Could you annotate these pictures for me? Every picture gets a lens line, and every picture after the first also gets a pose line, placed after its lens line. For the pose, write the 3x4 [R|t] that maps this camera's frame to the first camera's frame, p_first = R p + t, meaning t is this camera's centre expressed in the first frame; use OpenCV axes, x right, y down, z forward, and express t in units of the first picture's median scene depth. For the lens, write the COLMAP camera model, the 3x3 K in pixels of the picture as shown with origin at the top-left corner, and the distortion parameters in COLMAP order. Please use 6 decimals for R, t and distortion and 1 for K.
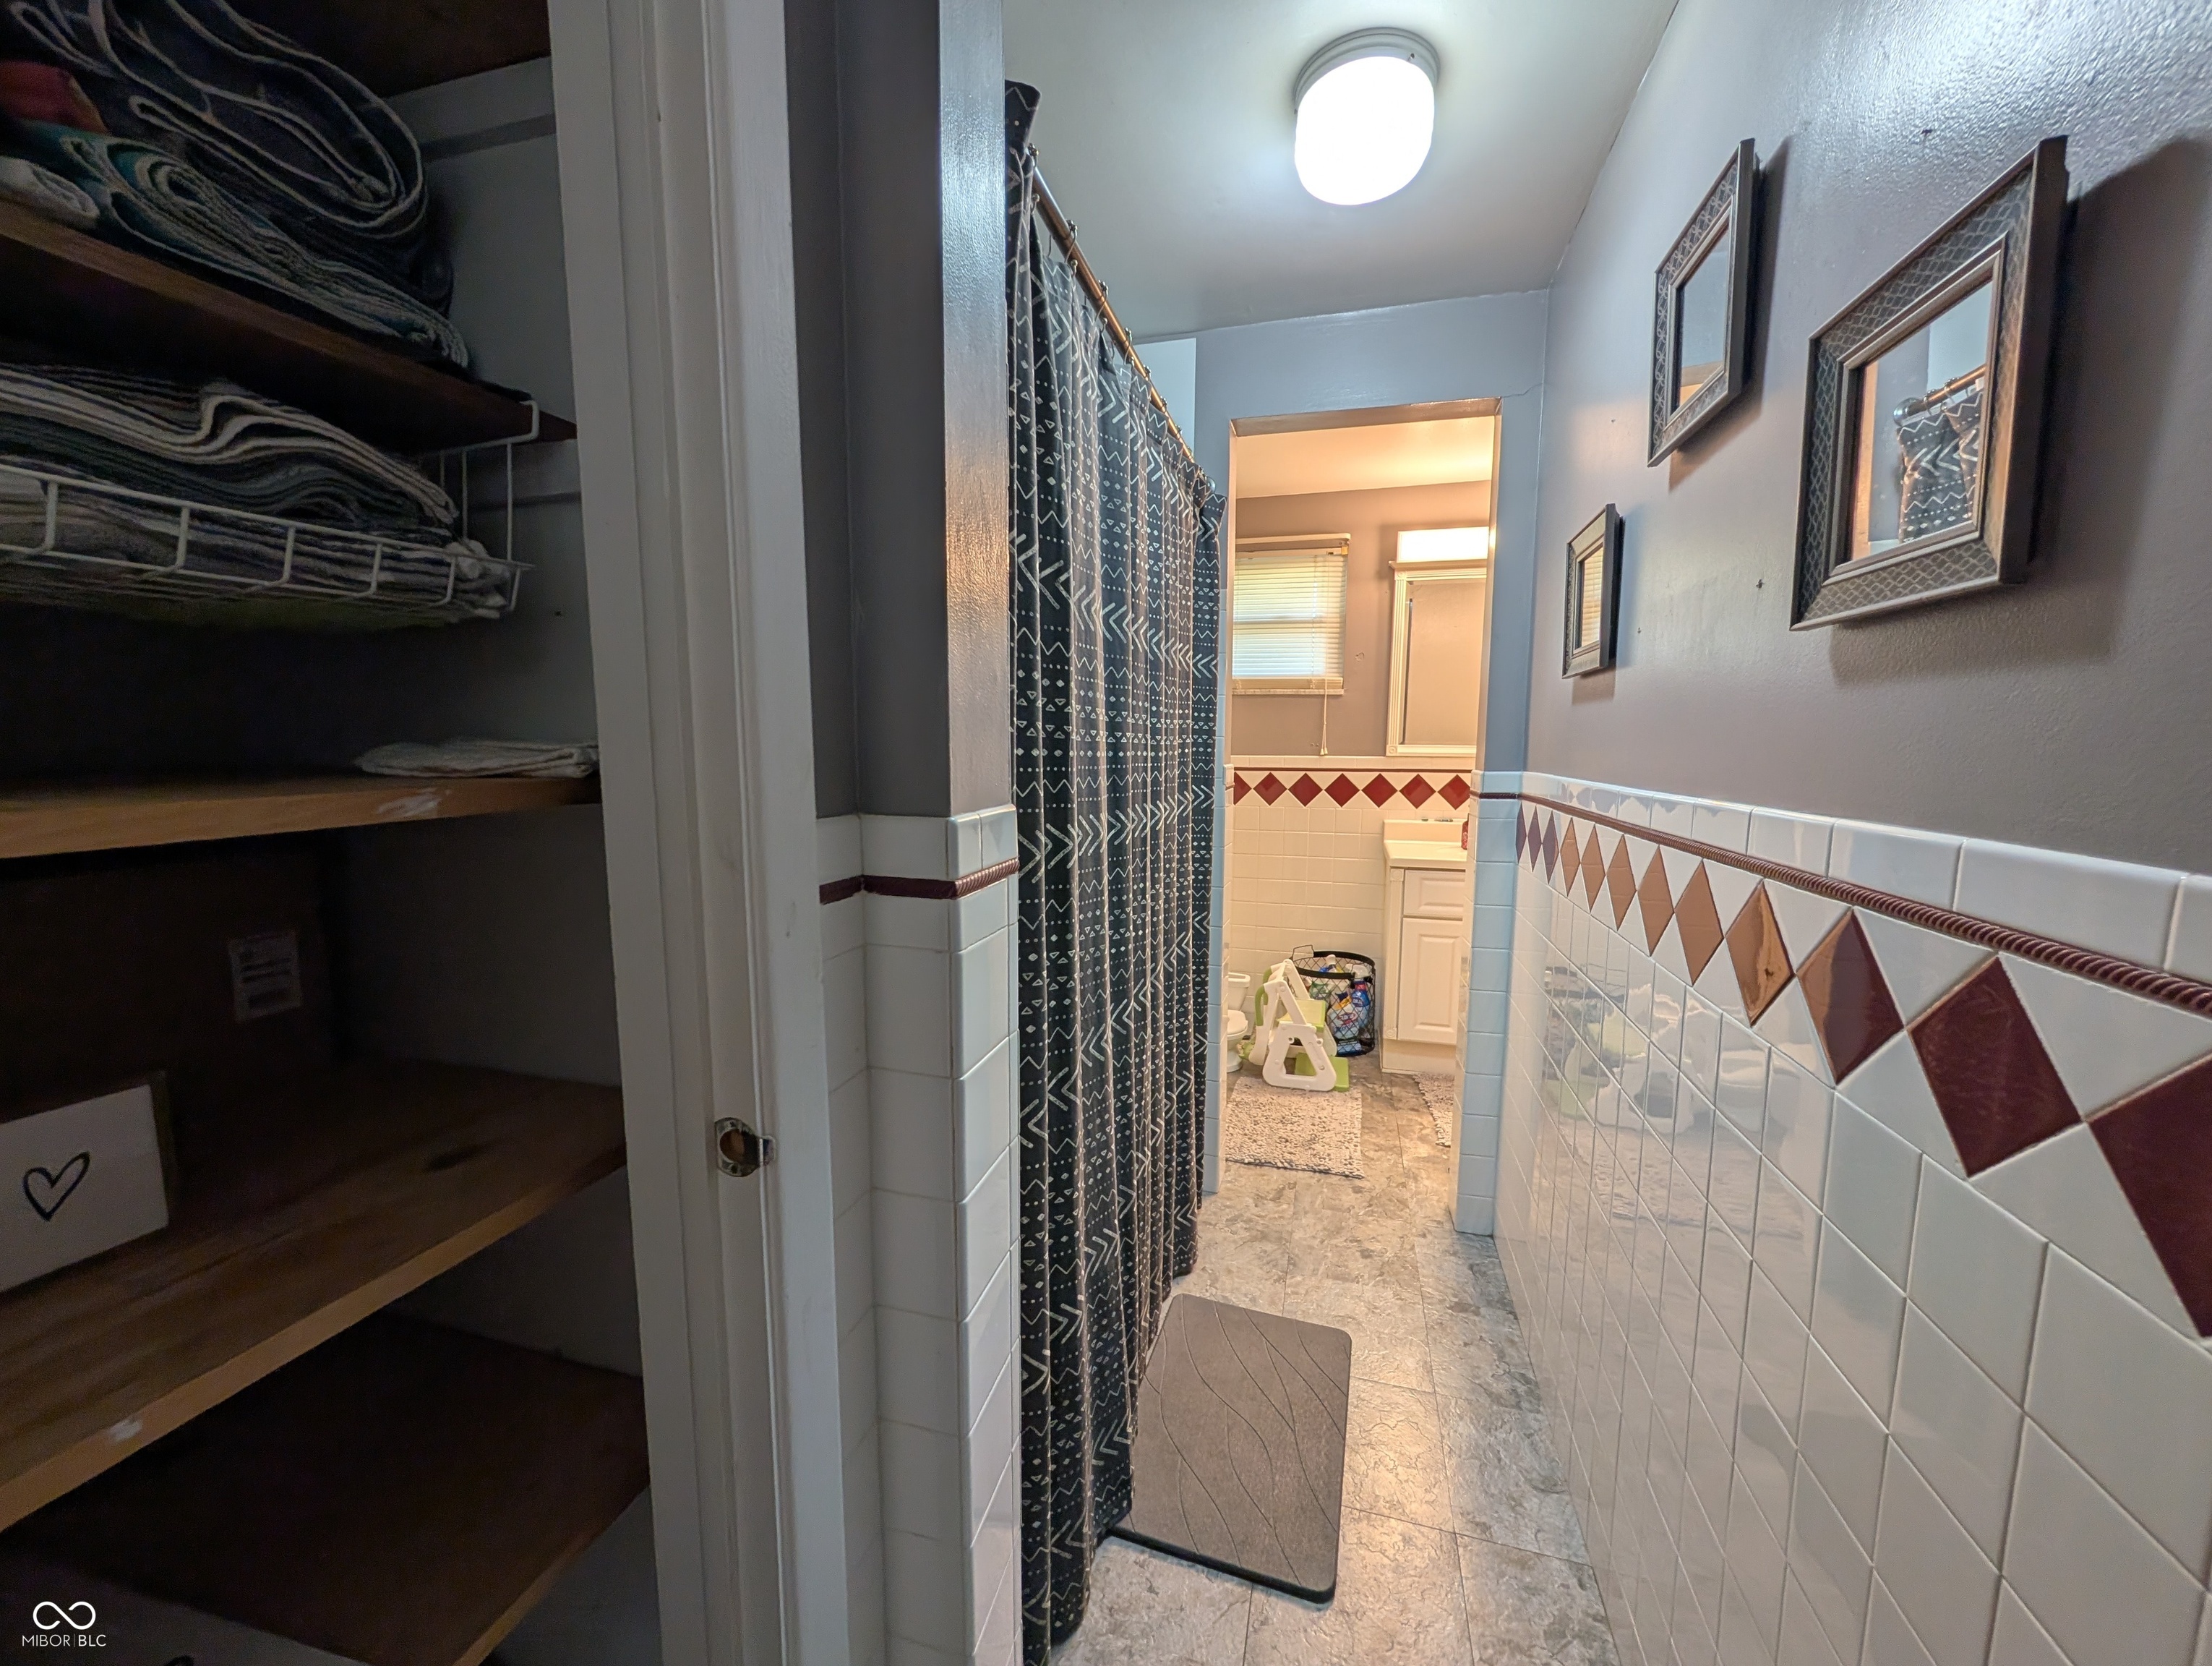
lens RADIAL K [[837.7, 0, 1100.5], [0, 837.7, 839.6], [0, 0, 1]] dist [-0.001490, -0.000026]
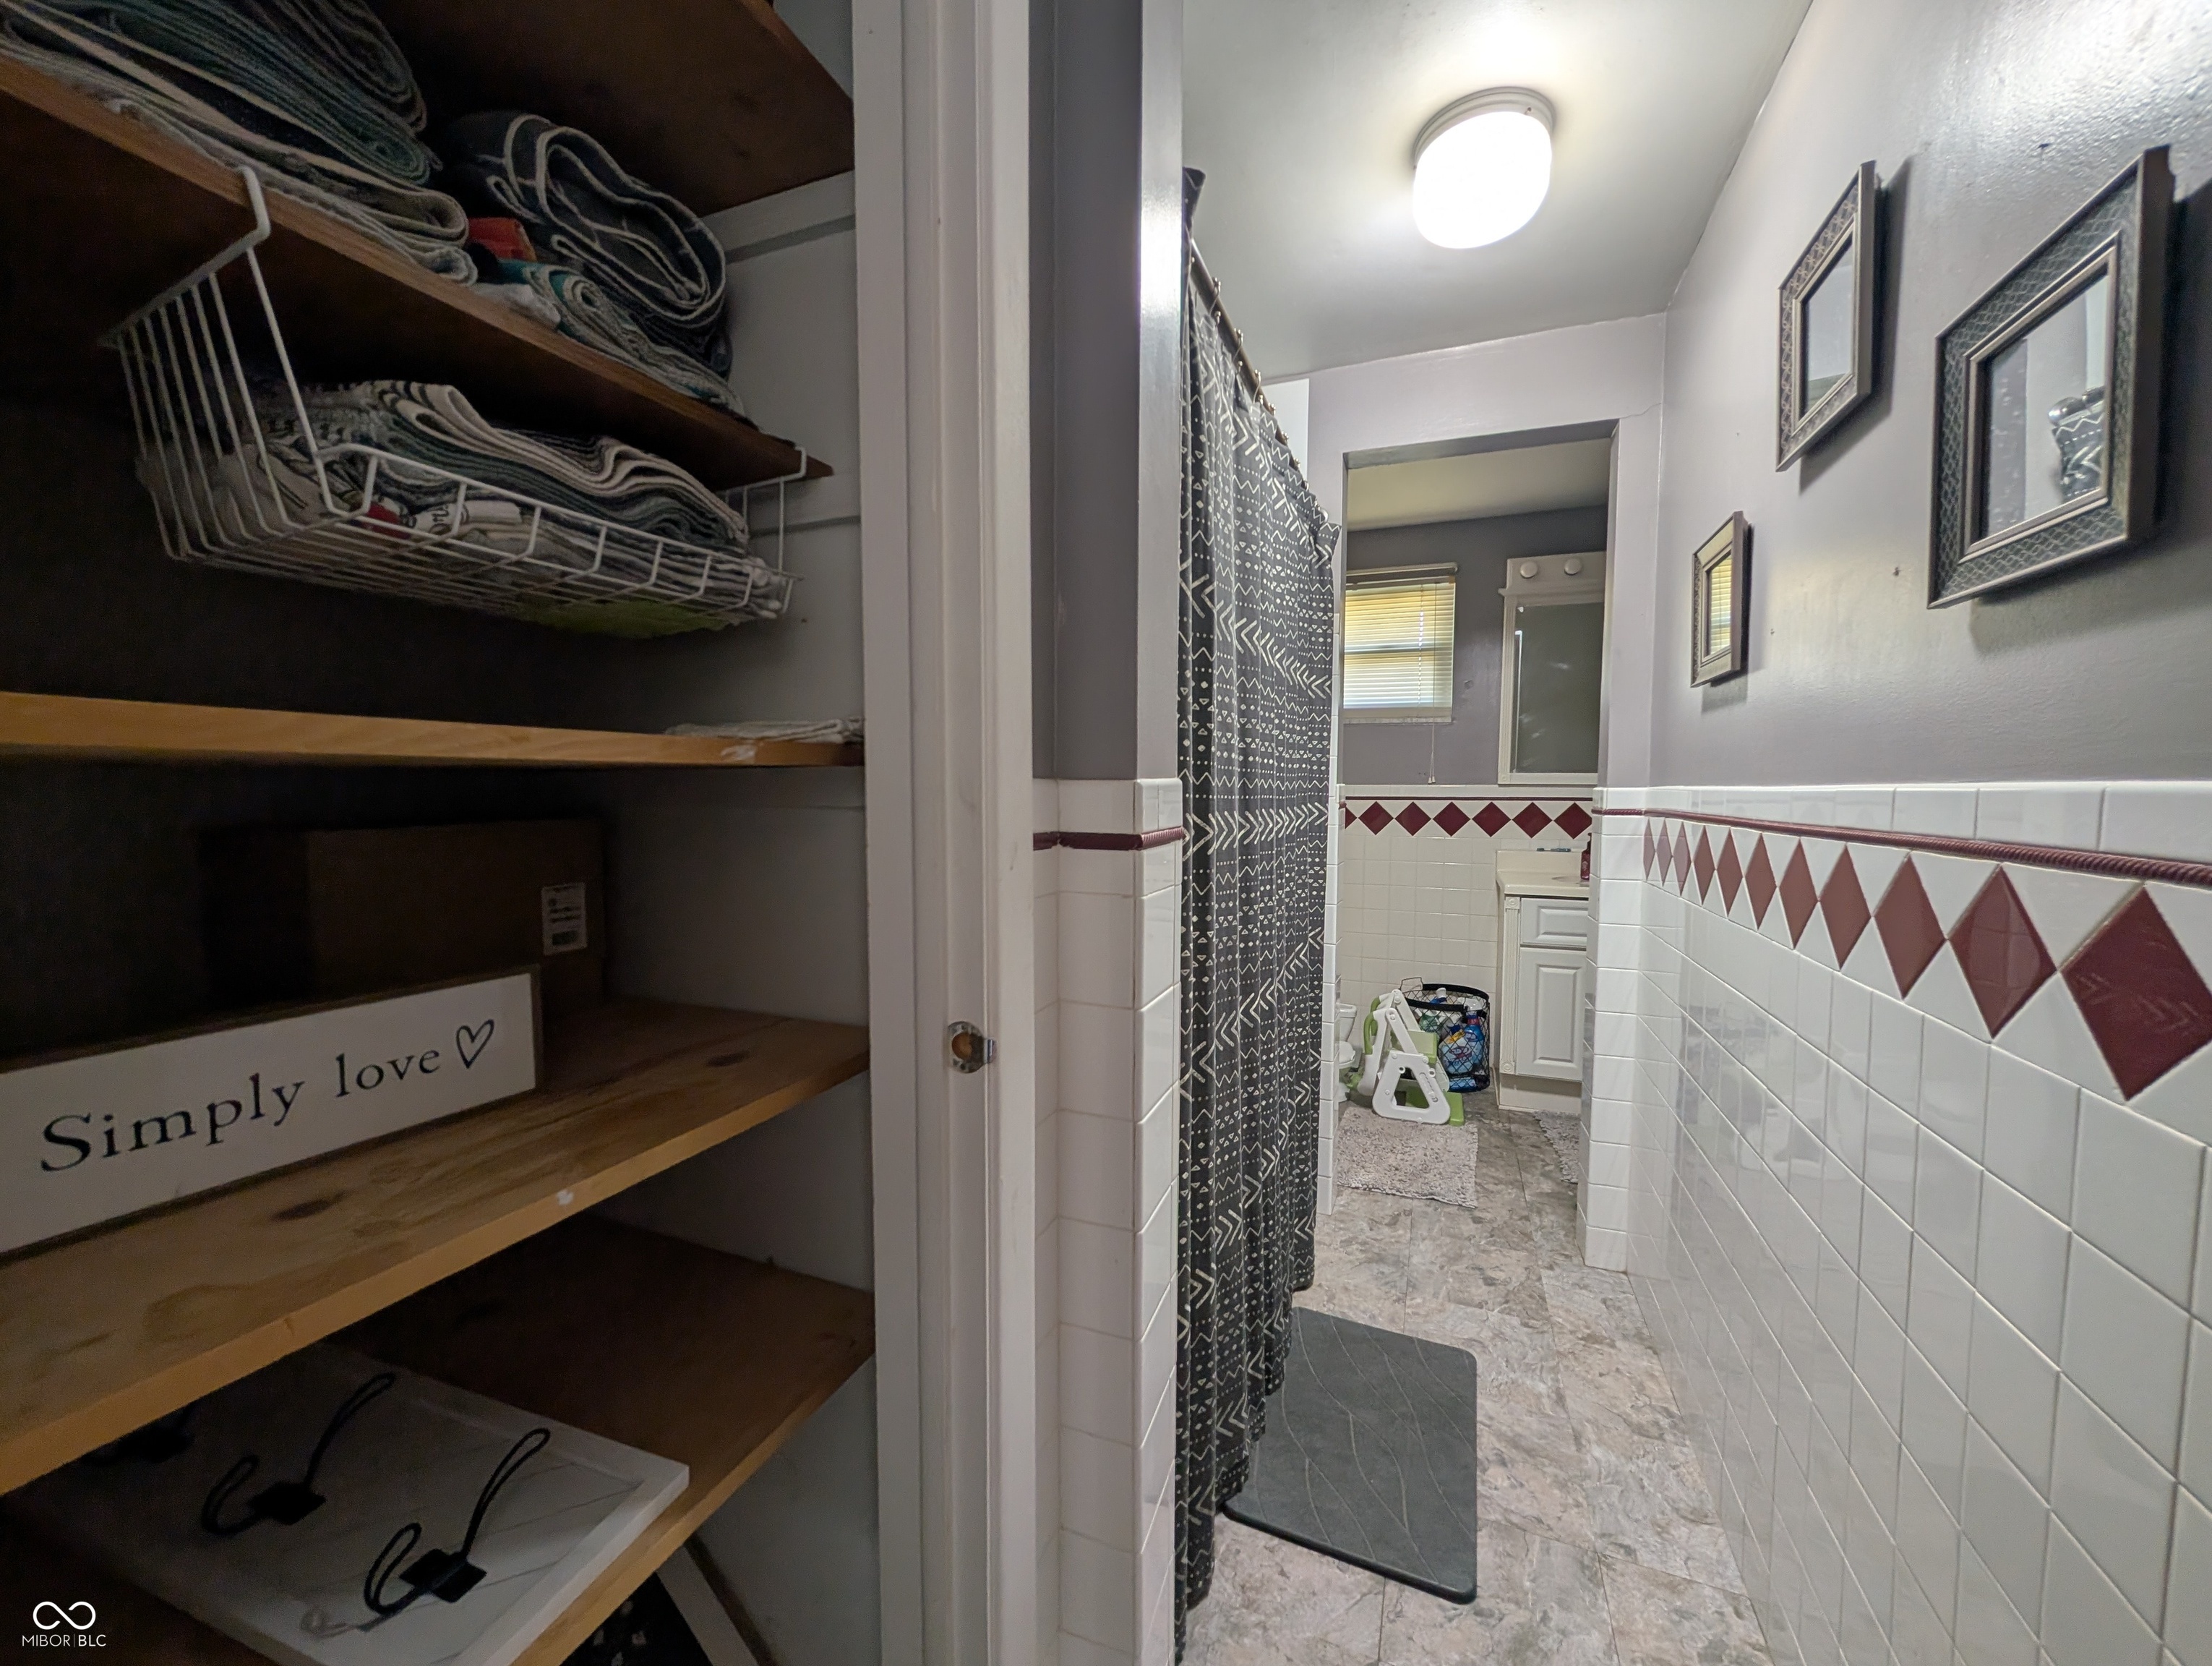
lens RADIAL K [[837.7, 0, 1101.7], [0, 837.7, 834.5], [0, 0, 1]] dist [-0.001490, -0.000026]
pose [[0.994043, 0.004852, -0.108877, -0.067269], [-0.010534, 0.998609, -0.051667, 0.073568], [0.108474, 0.052506, 0.992712, -0.104297]]
